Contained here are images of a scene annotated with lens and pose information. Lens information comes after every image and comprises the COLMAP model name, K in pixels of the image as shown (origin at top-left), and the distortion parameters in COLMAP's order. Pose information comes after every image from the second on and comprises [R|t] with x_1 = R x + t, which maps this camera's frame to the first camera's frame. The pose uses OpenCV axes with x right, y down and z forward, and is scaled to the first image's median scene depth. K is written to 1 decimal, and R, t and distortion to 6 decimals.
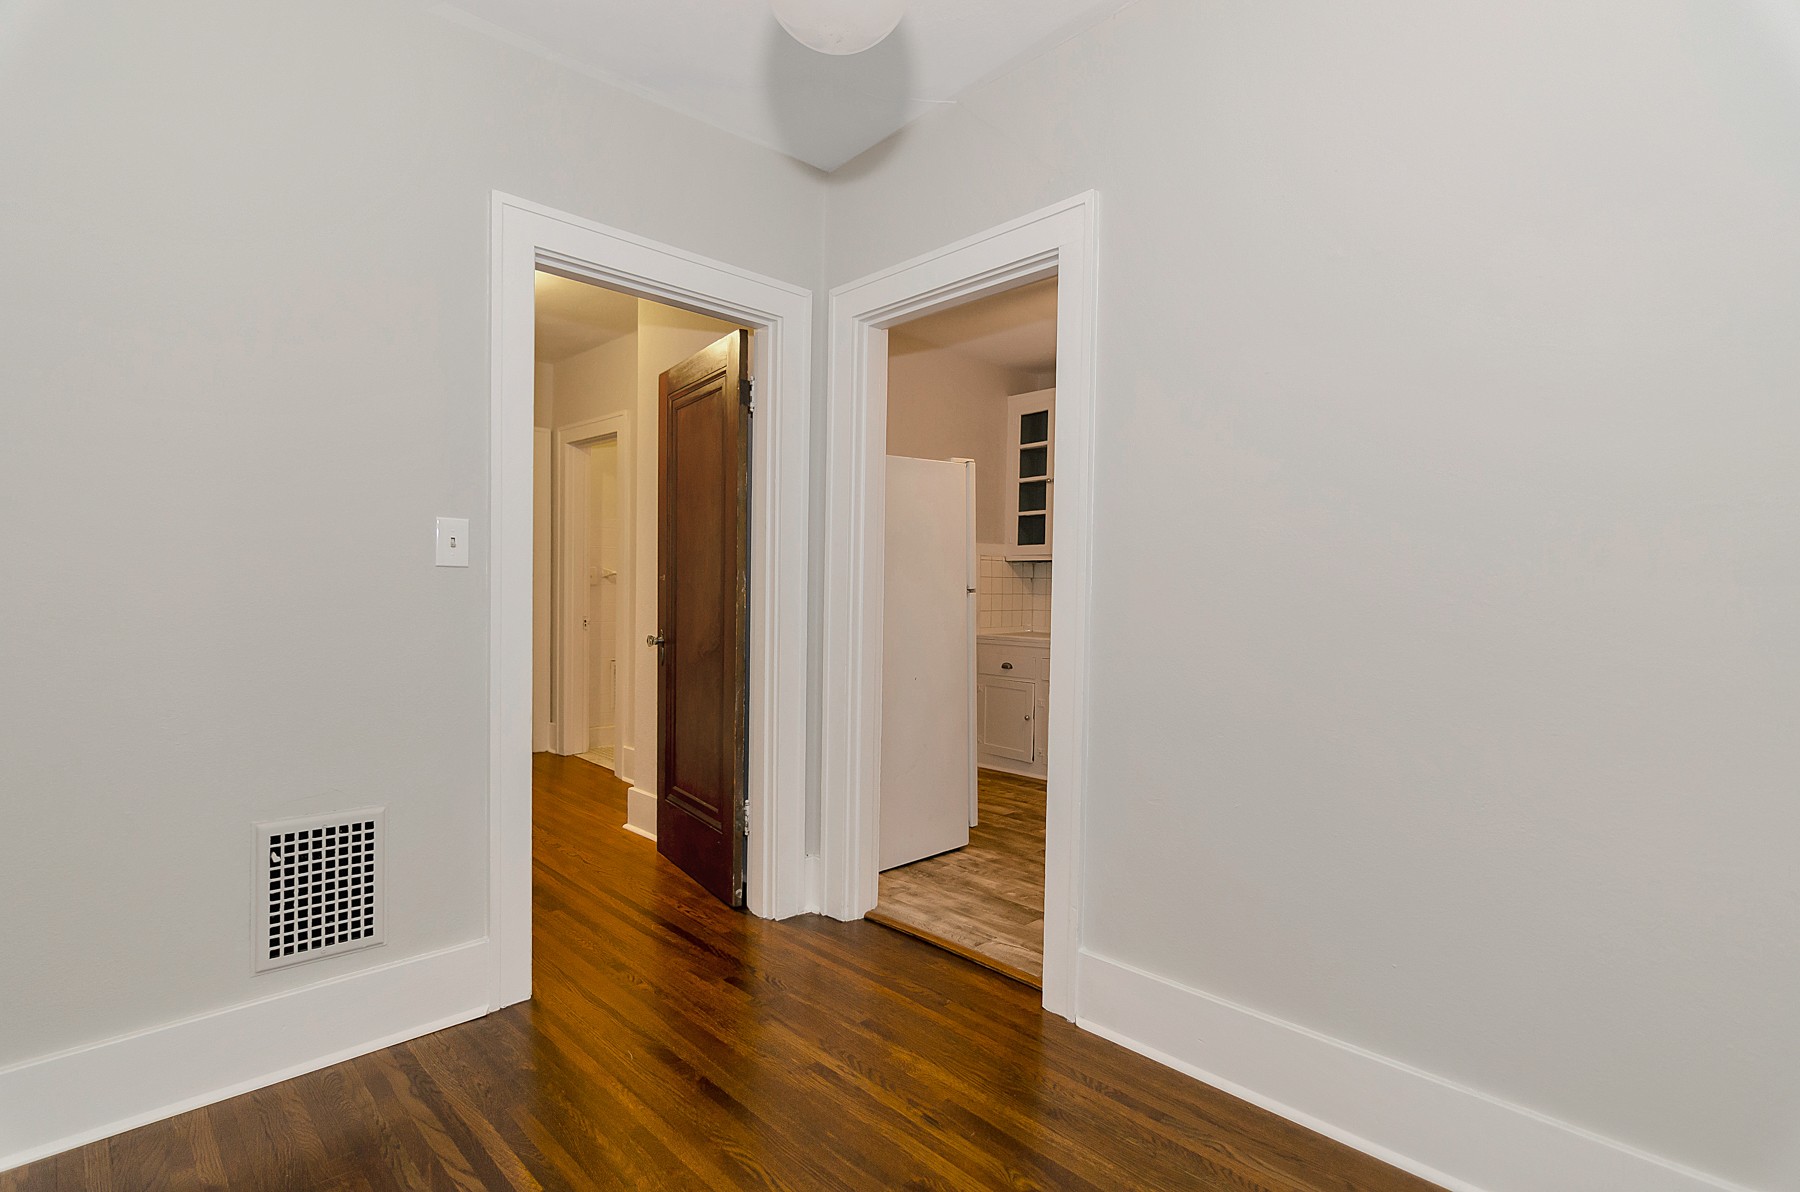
lens RADIAL K [[865.1, 0, 890.7], [0, 865.1, 602.8], [0, 0, 1]] dist [0.000615, 0.000215]
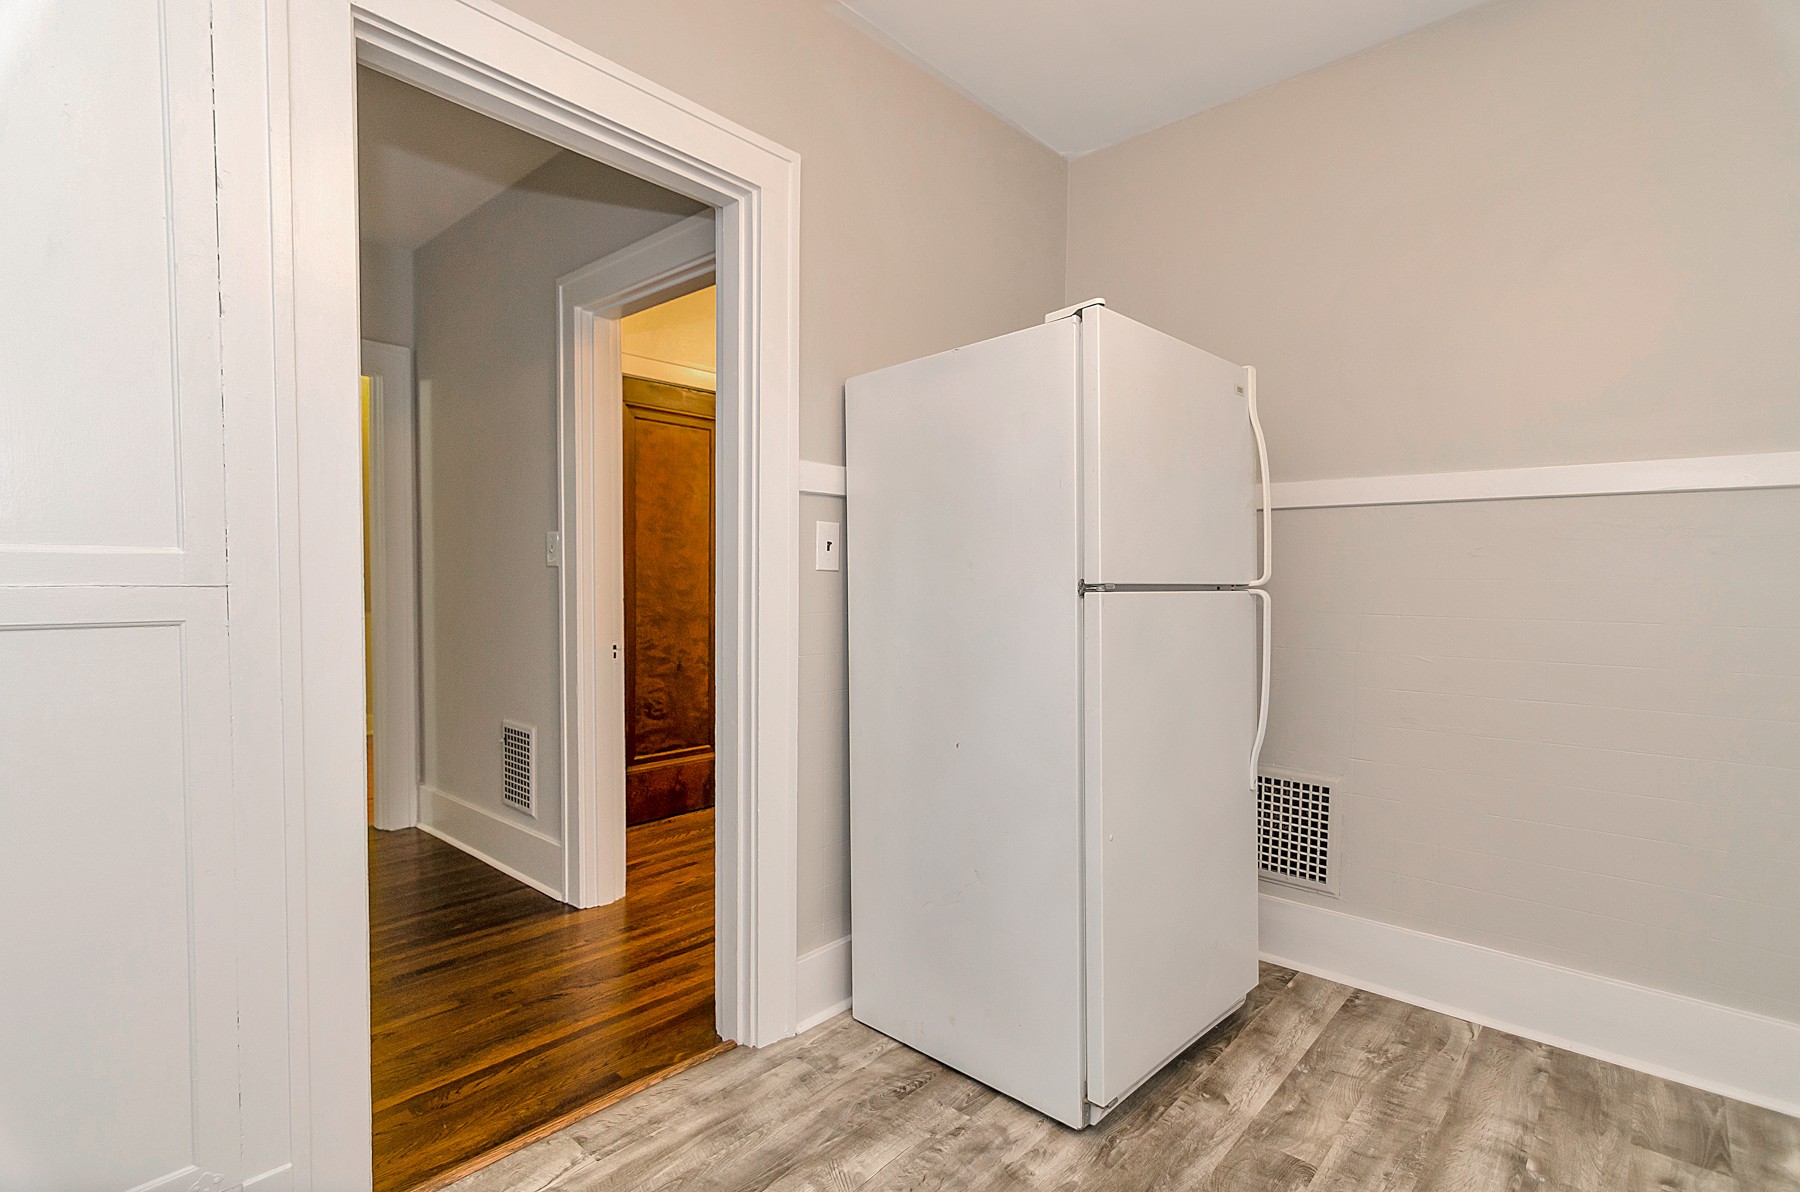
lens RADIAL K [[865.1, 0, 890.7], [0, 865.1, 602.8], [0, 0, 1]] dist [0.000615, 0.000215]
pose [[0.069745, 0.016531, -0.997428, 0.633361], [-0.025978, 0.999554, 0.014749, -0.011305], [0.997227, 0.024882, 0.070144, 1.000327]]
